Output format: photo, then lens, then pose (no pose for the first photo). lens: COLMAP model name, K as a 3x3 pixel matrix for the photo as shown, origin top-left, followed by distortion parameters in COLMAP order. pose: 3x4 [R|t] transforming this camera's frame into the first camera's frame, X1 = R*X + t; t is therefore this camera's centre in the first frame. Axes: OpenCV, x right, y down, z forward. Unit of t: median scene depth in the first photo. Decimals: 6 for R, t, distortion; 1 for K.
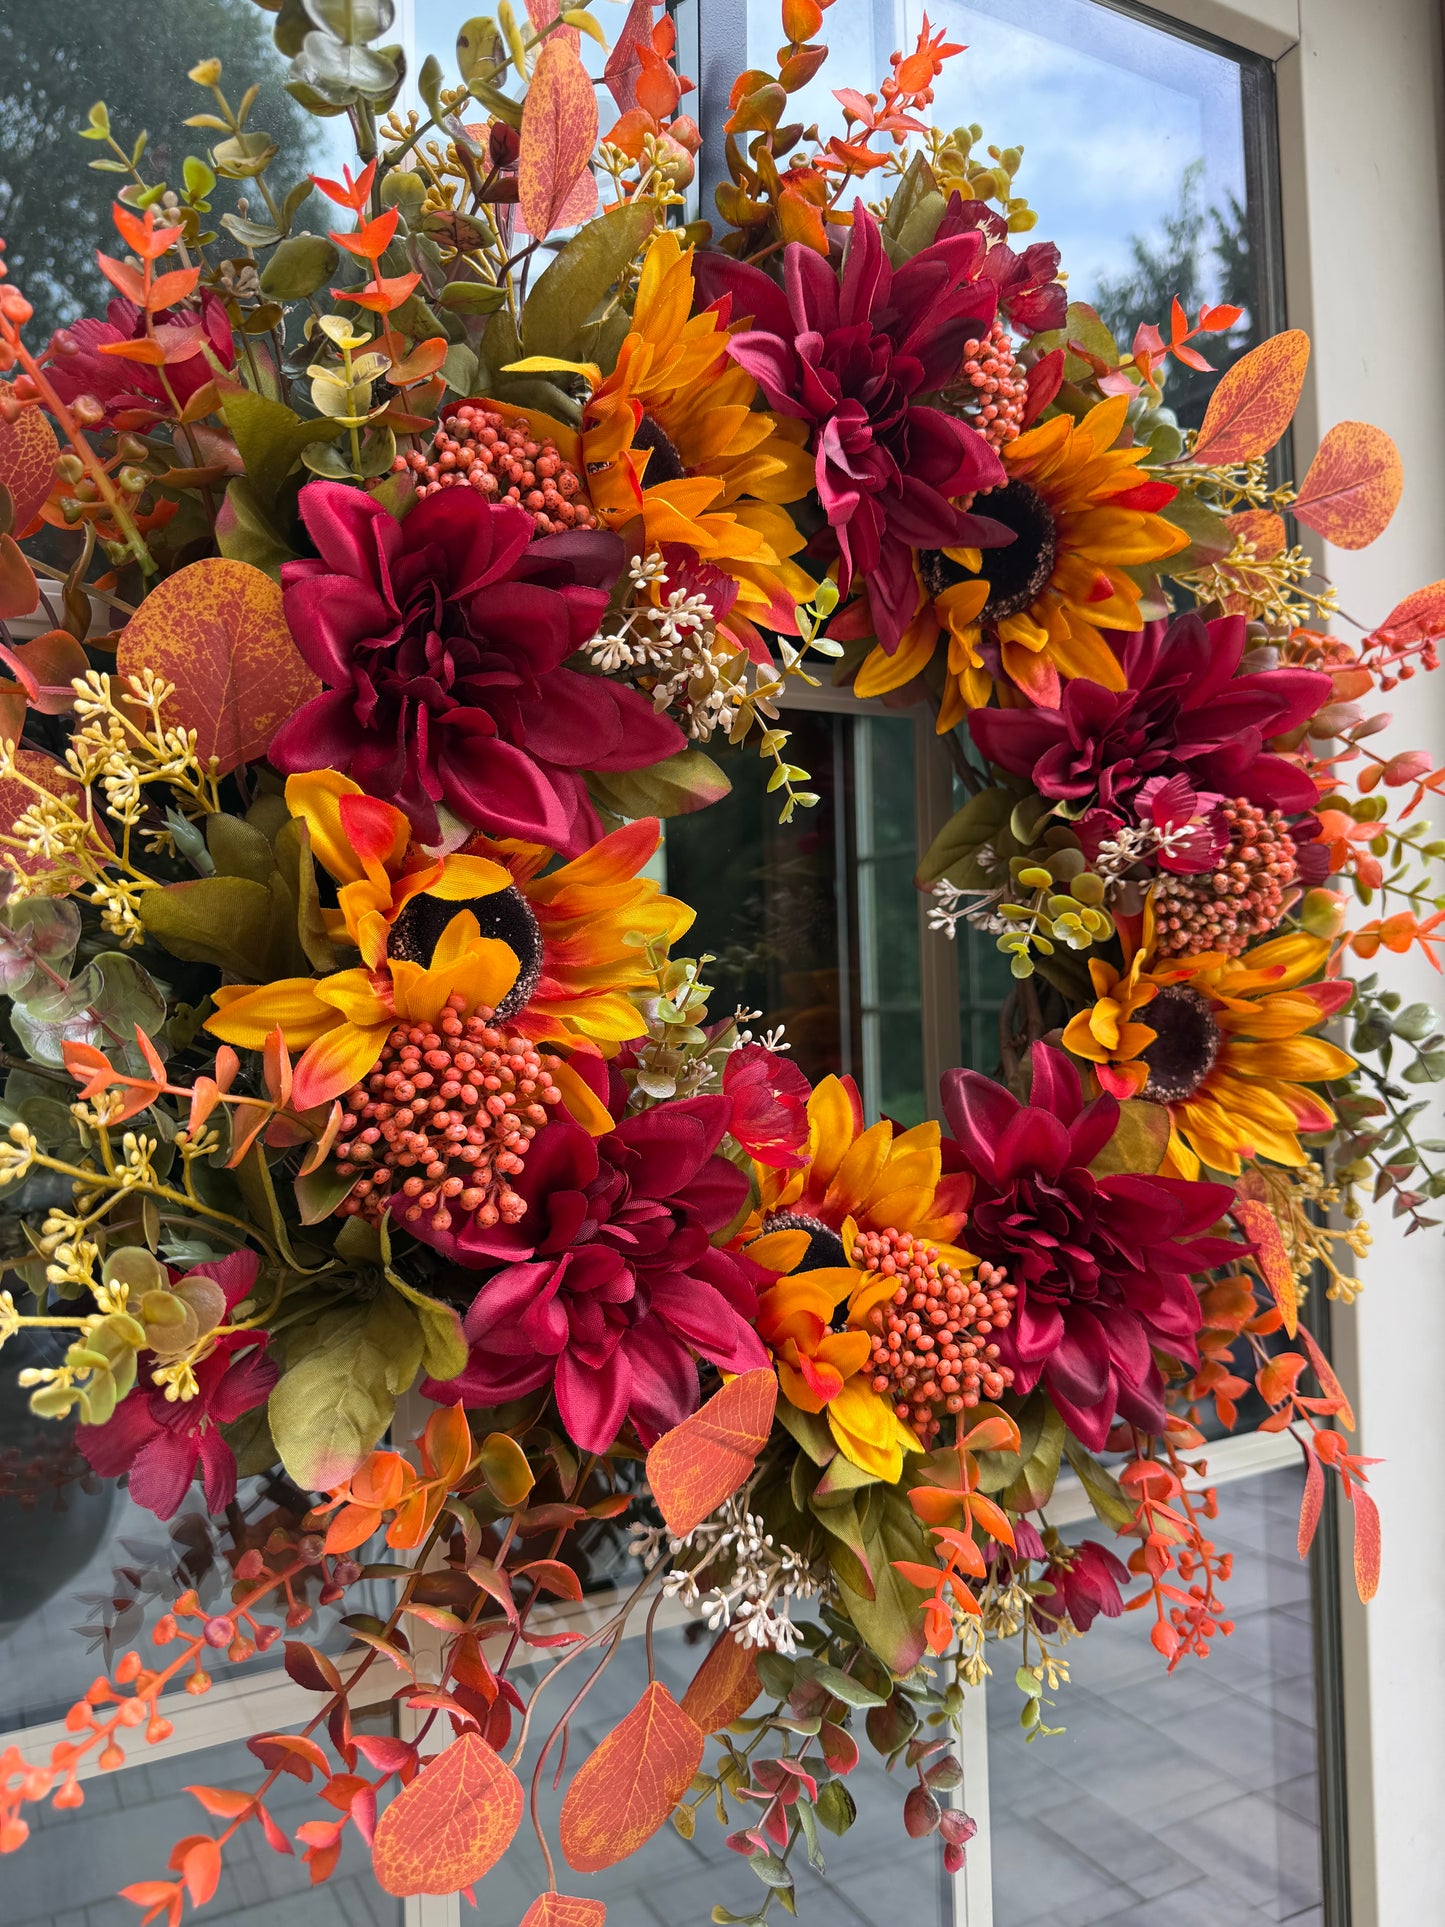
lens RADIAL K [[1414.9, 0, 717.7], [0, 1414.9, 964.2], [0, 0, 1]] dist [0.003927, -0.053757]
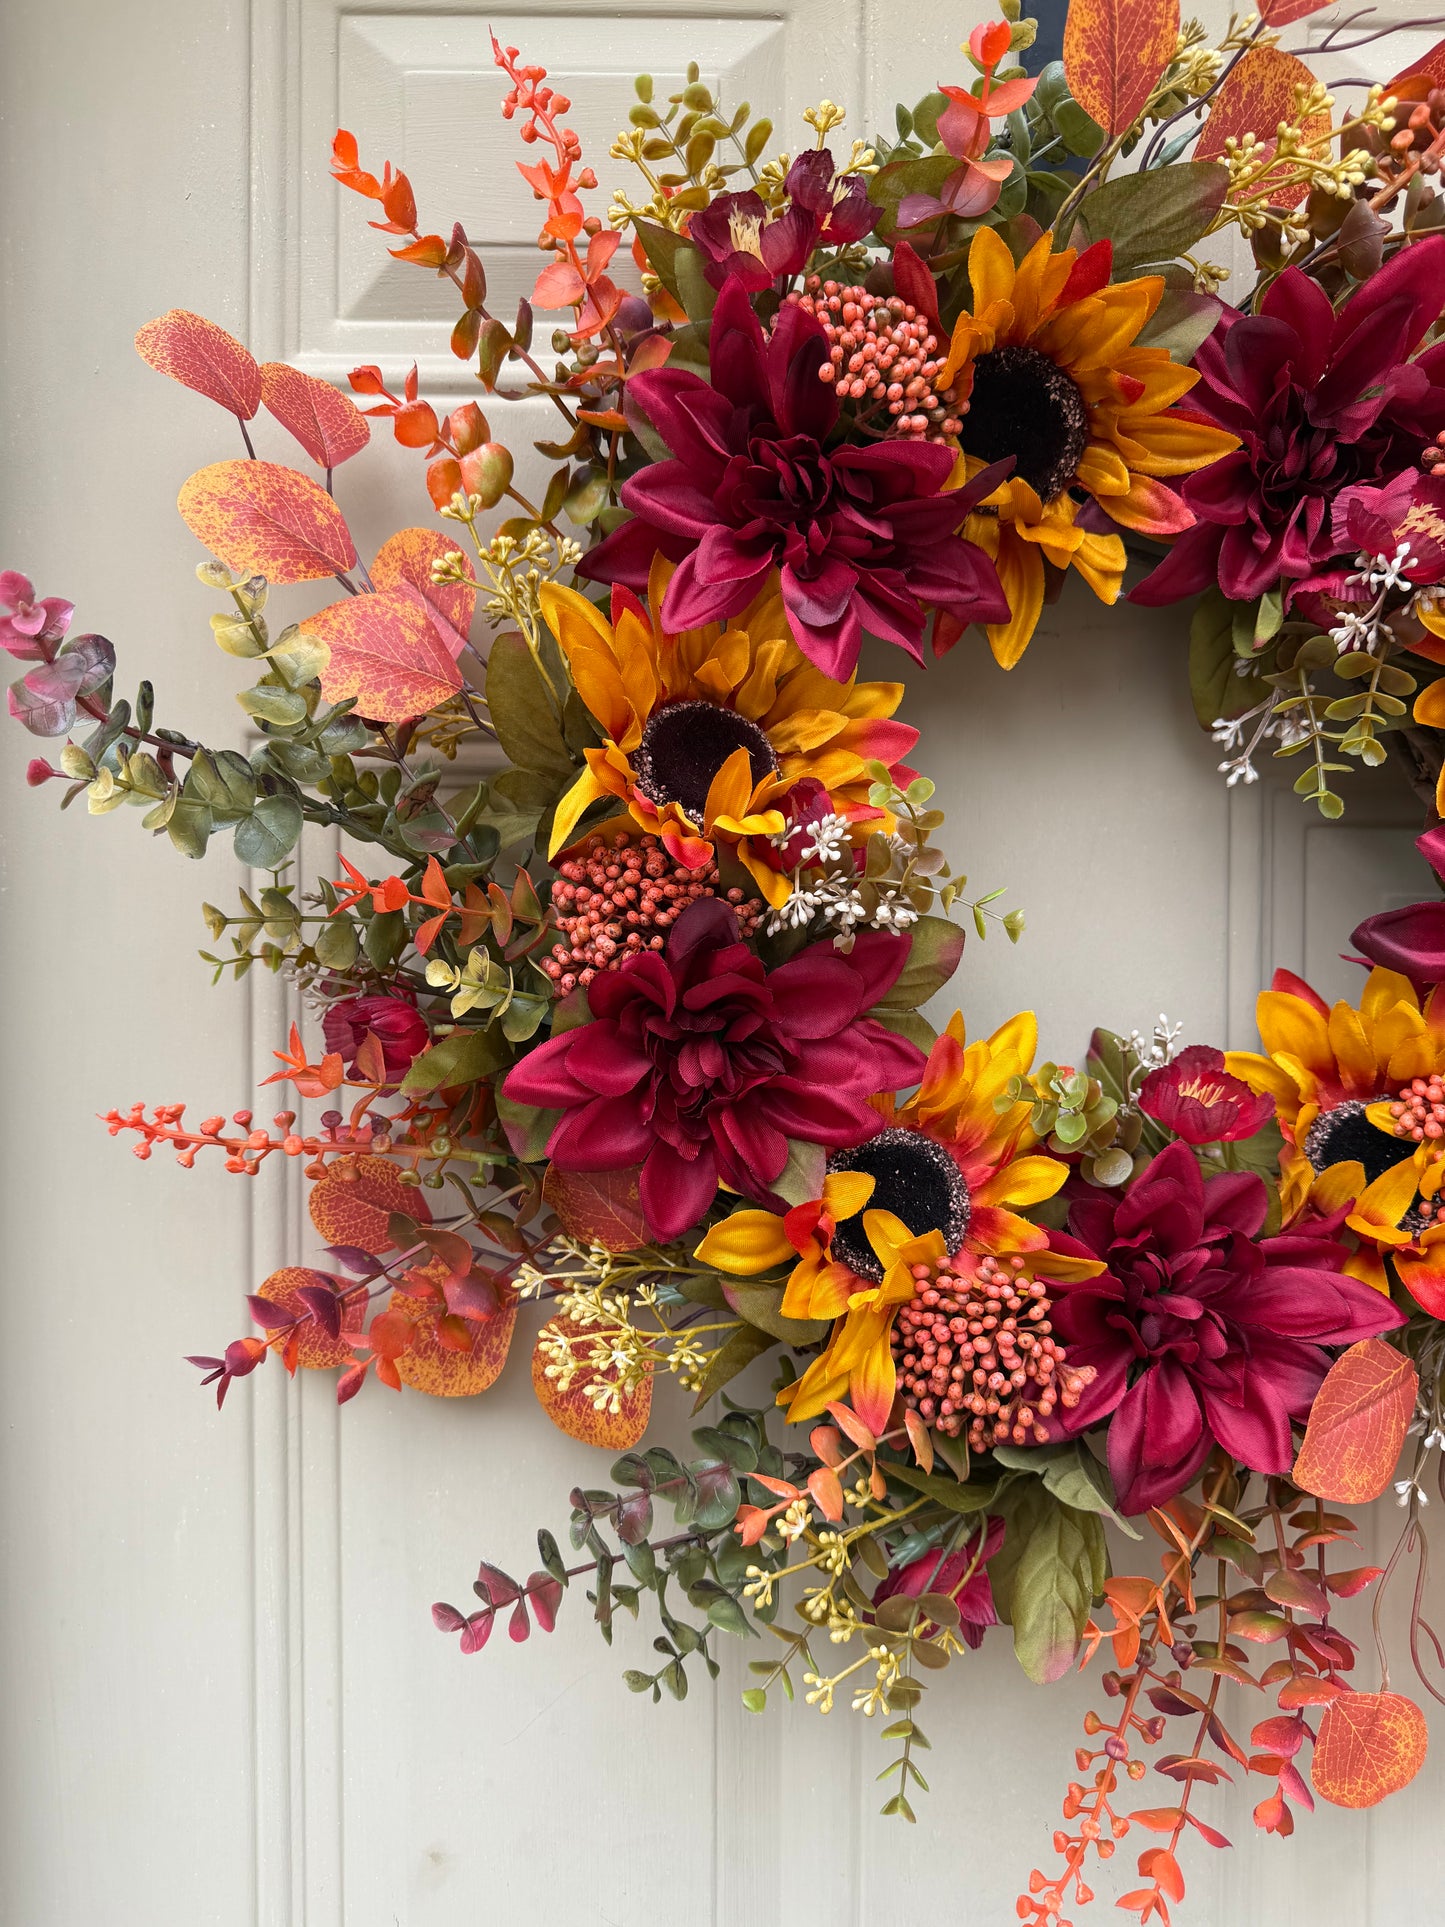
lens RADIAL K [[1414.9, 0, 718.9], [0, 1414.9, 962.7], [0, 0, 1]] dist [0.003927, -0.053757]
pose [[0.622018, -0.596332, -0.507427, 0.361174], [0.718871, 0.691789, 0.068217, -0.278520], [0.310352, -0.407206, 0.858990, 0.049301]]
